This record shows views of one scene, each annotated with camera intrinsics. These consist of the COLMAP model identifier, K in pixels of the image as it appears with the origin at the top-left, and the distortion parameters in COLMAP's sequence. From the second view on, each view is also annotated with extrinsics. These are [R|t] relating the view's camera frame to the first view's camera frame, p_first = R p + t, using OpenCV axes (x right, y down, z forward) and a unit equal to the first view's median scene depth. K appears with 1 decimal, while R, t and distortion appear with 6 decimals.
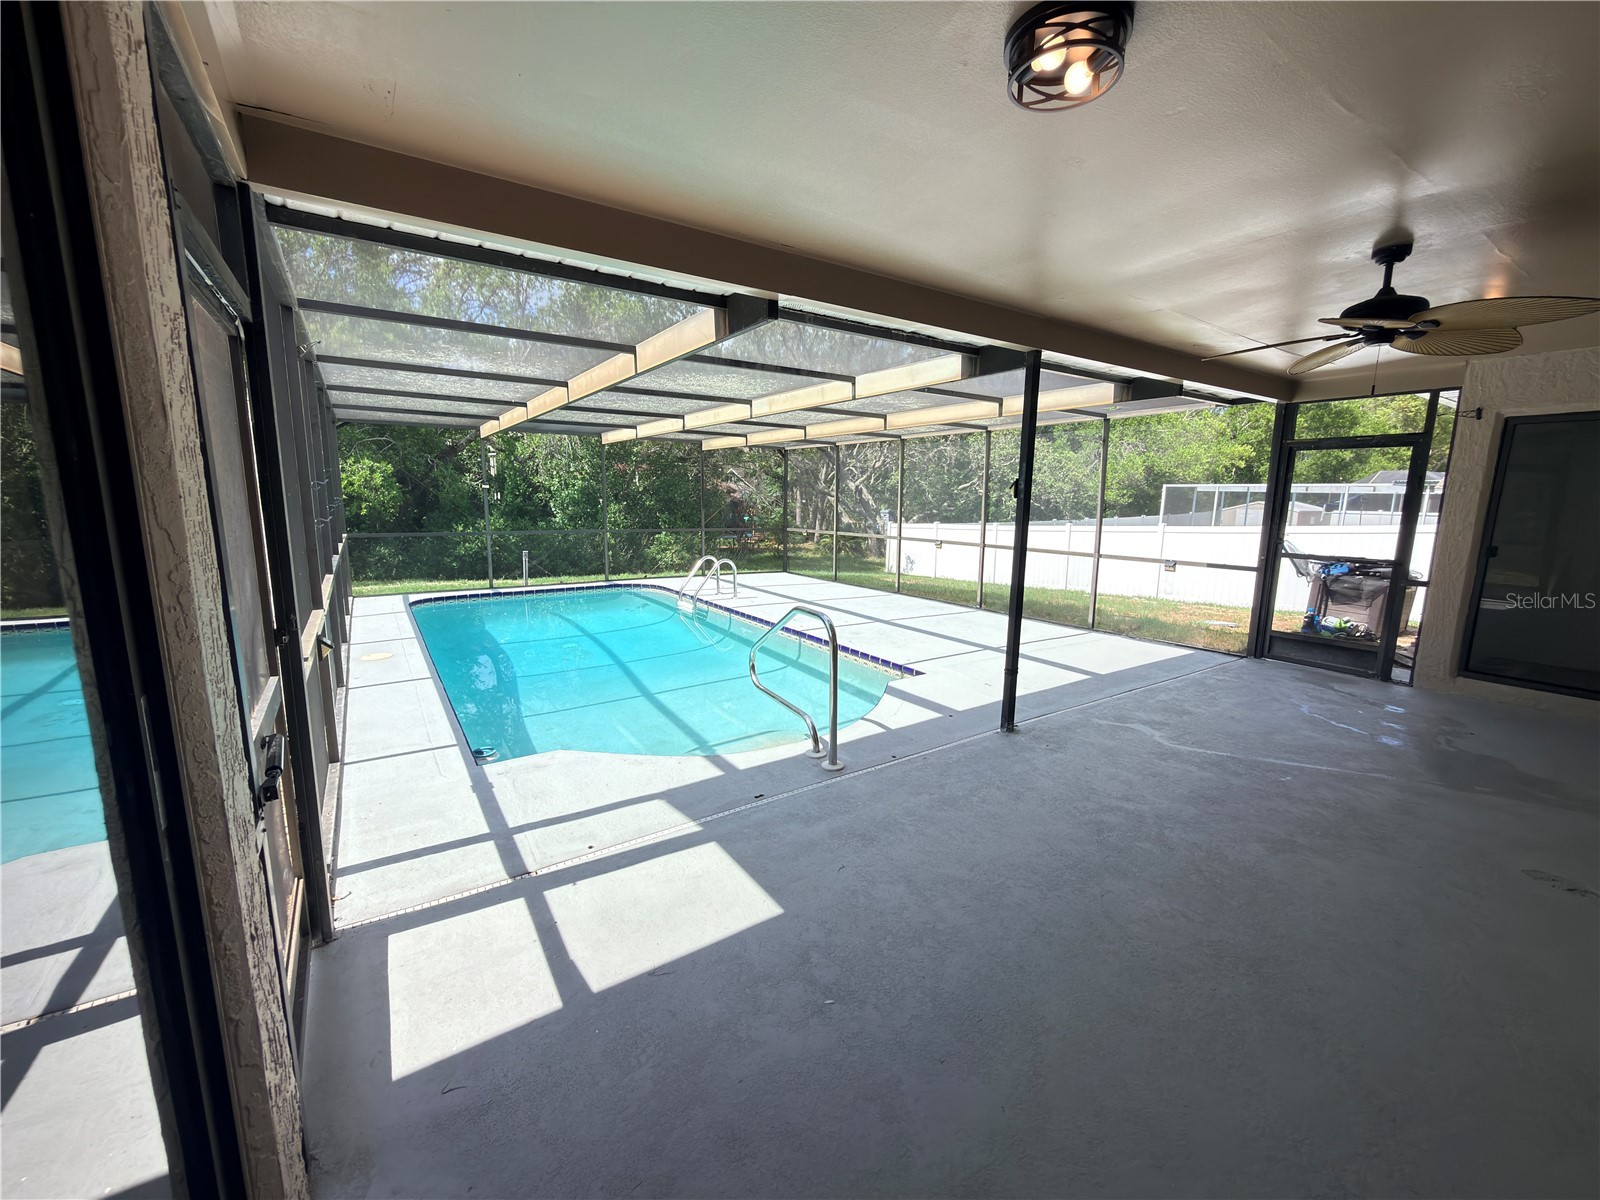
lens RADIAL K [[638.7, 0, 802.7], [0, 638.7, 598.8], [0, 0, 1]] dist [-0.000015, -0.000102]
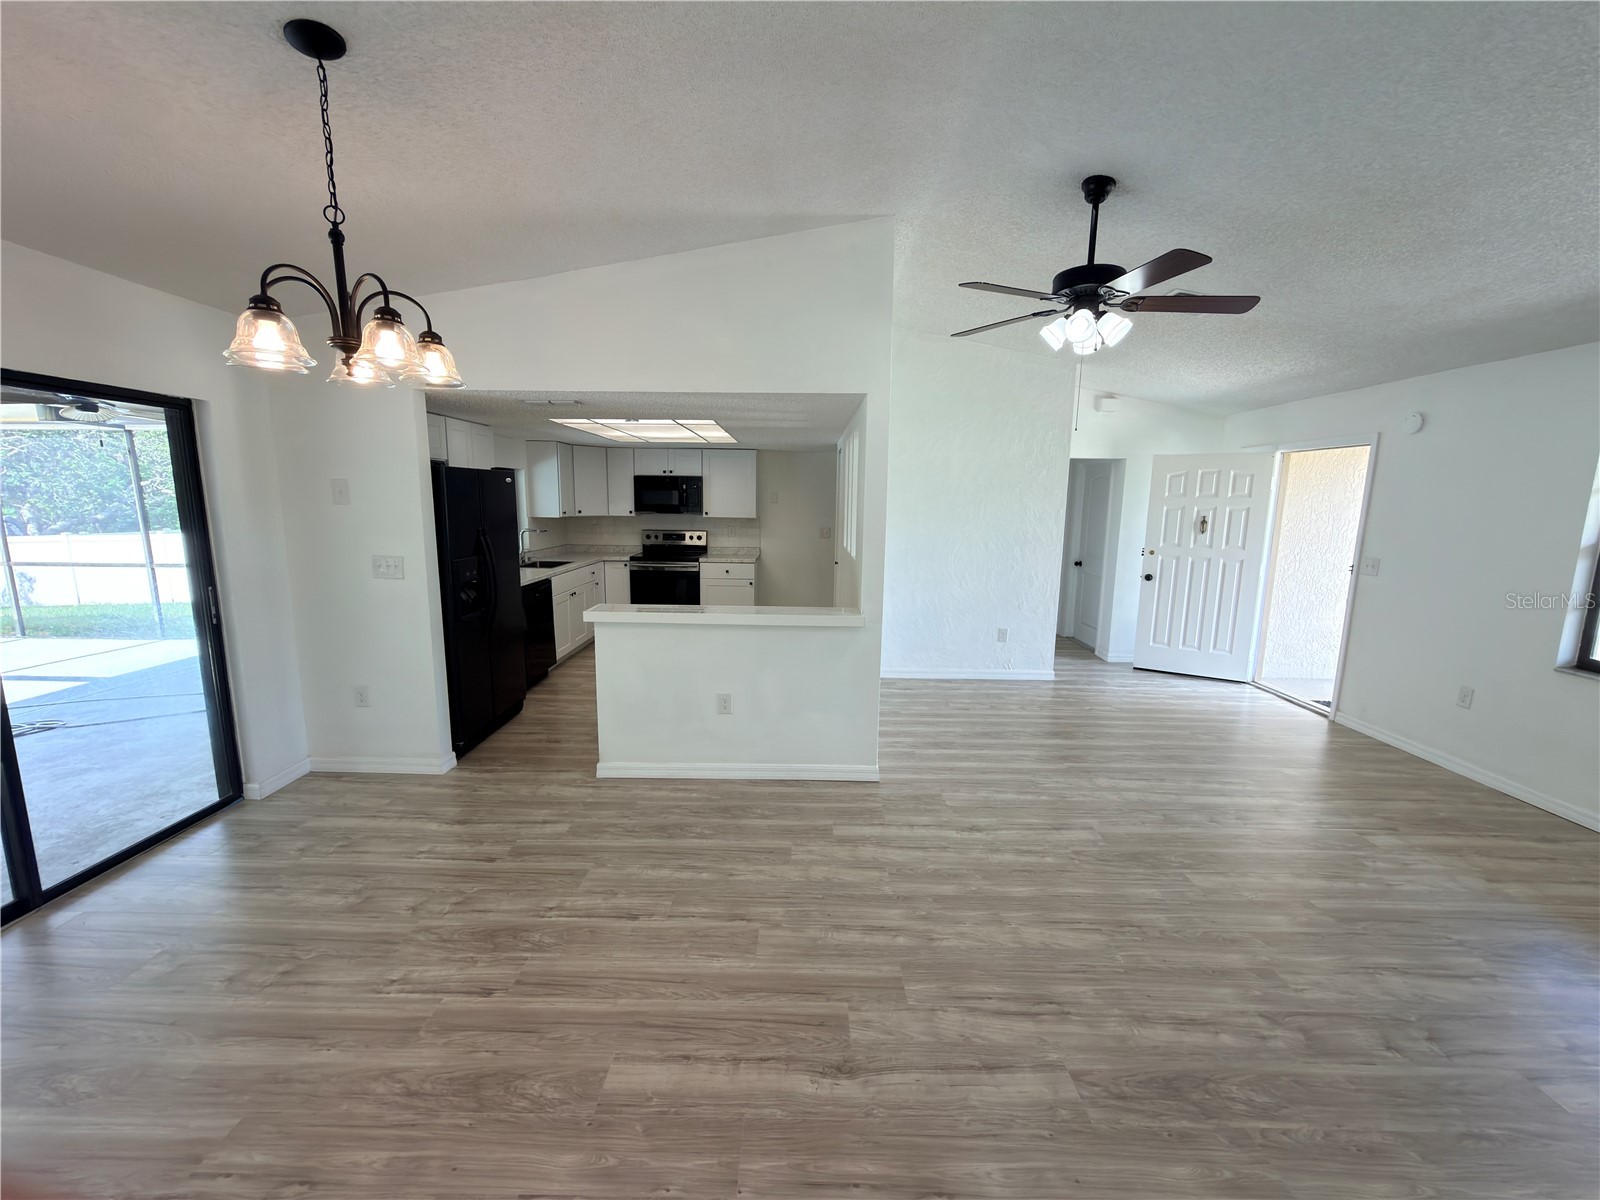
lens RADIAL K [[638.7, 0, 799.1], [0, 638.7, 602.2], [0, 0, 1]] dist [-0.000015, -0.000102]
pose [[0.565328, -0.136134, 0.813555, 0.180043], [0.128355, 0.988792, 0.076265, 0.037213], [-0.814818, 0.061309, 0.576465, -0.346156]]
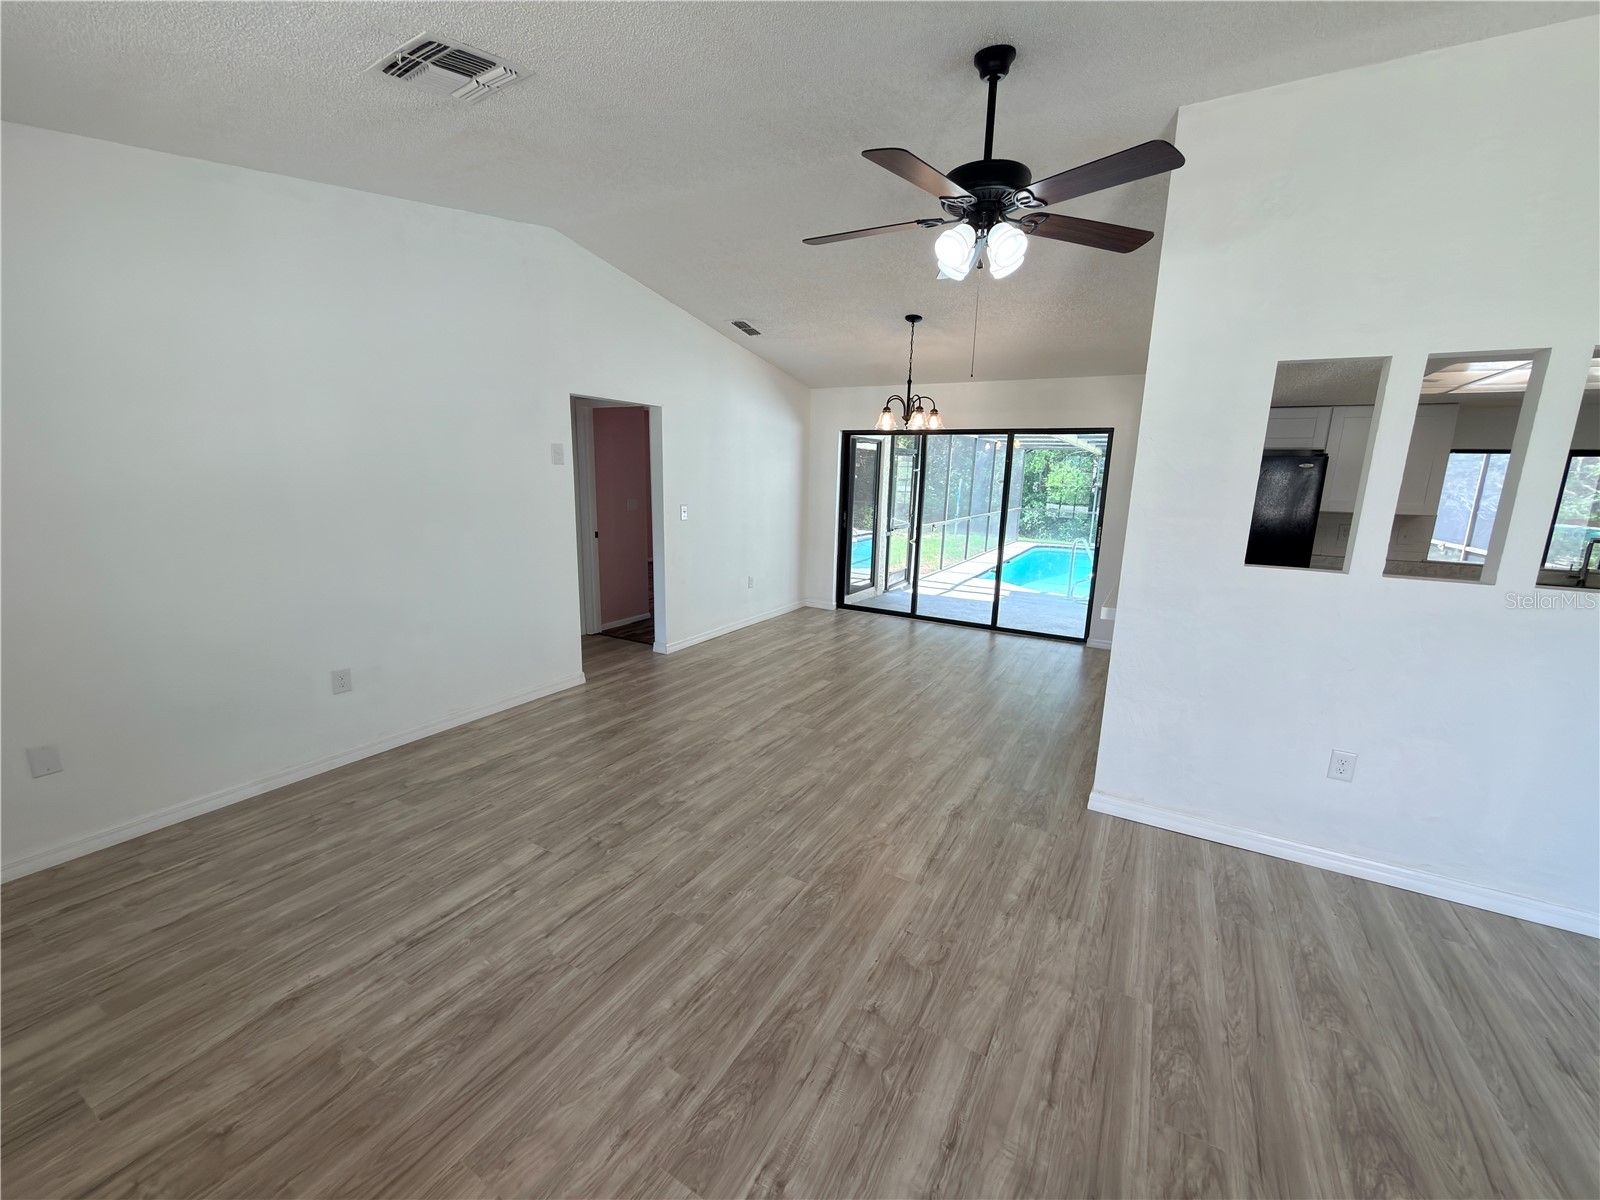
lens RADIAL K [[638.7, 0, 797.7], [0, 638.7, 601.6], [0, 0, 1]] dist [-0.000015, -0.000102]
pose [[0.439410, 0.179646, -0.880140, 0.740826], [-0.167670, 0.978982, 0.116112, 0.065335], [0.882499, 0.096552, 0.460296, -0.452968]]
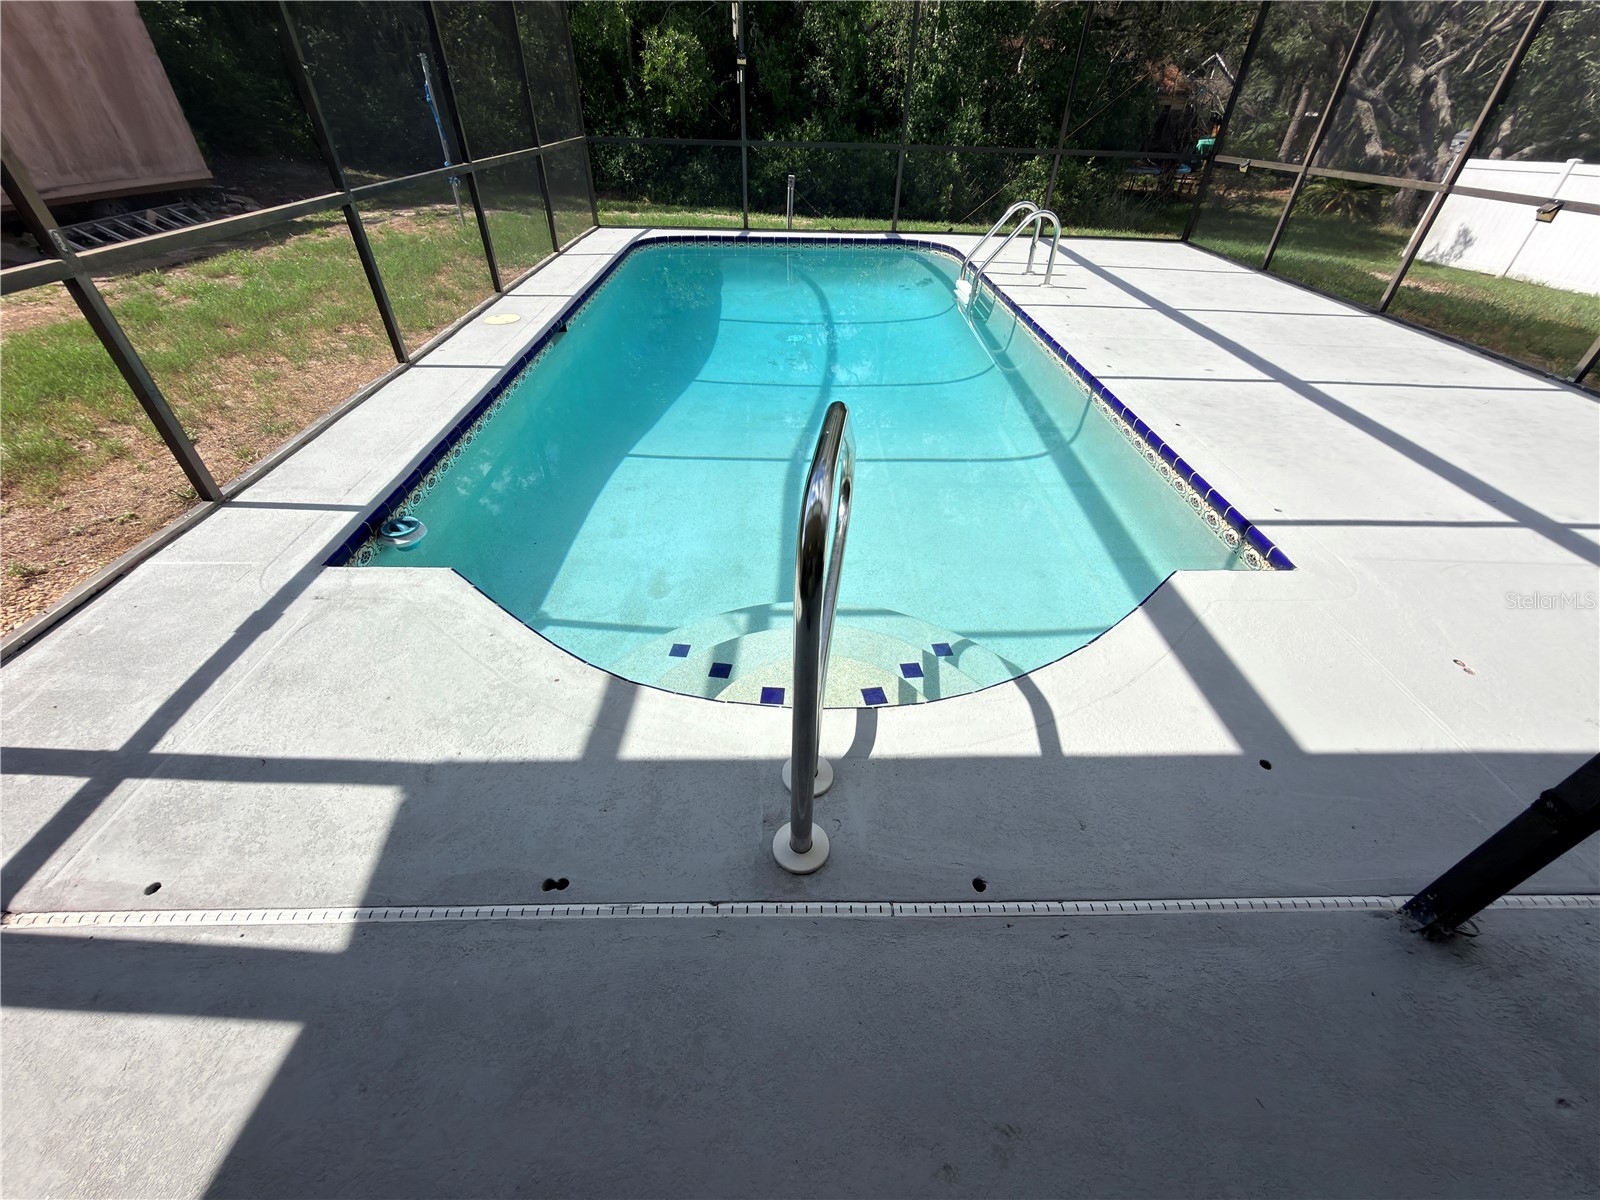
lens RADIAL K [[638.7, 0, 796.4], [0, 638.7, 601.1], [0, 0, 1]] dist [-0.000015, -0.000102]
pose [[0.834368, 0.345109, -0.429802, 0.067299], [-0.095976, 0.858794, 0.503251, -0.028794], [0.542788, -0.378646, 0.749672, 0.312299]]
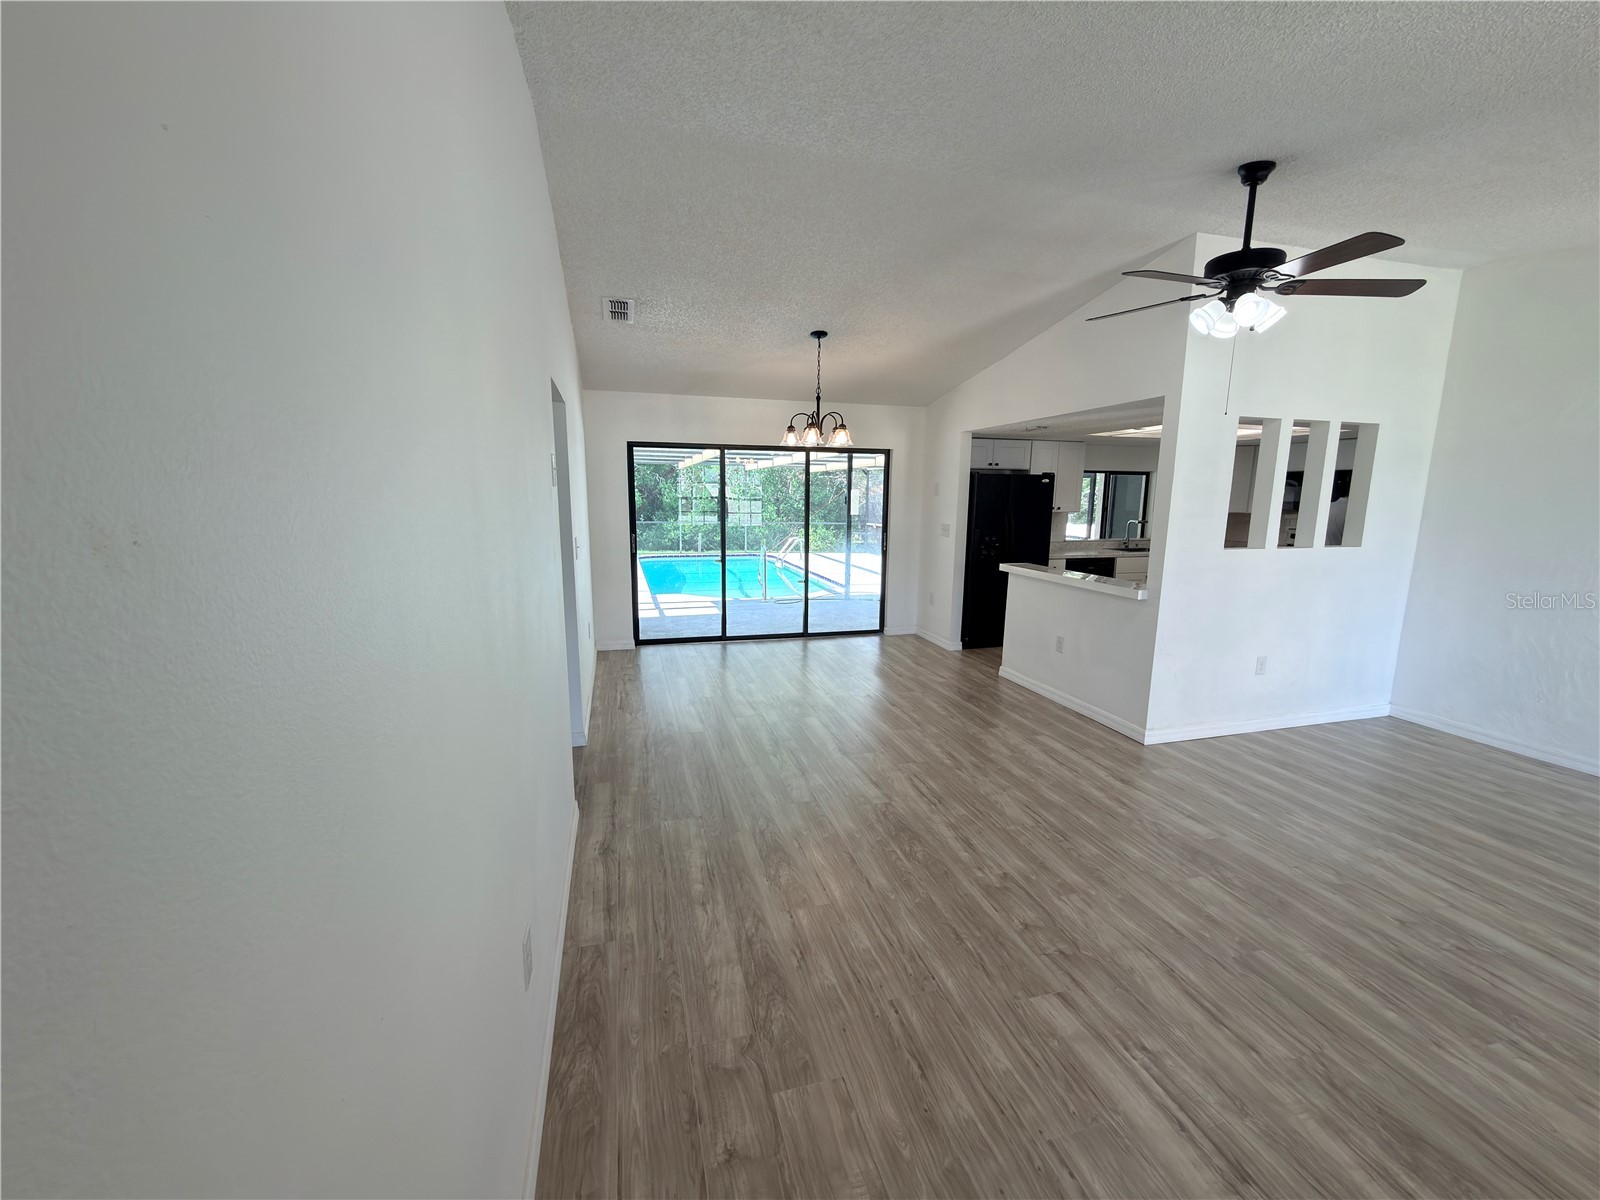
lens RADIAL K [[638.7, 0, 799.0], [0, 638.7, 600.6], [0, 0, 1]] dist [-0.000015, -0.000102]
pose [[0.949028, 0.050139, -0.311178, 0.429762], [-0.050583, 0.998698, 0.006649, 0.096280], [0.311106, 0.009430, 0.950328, -0.650483]]
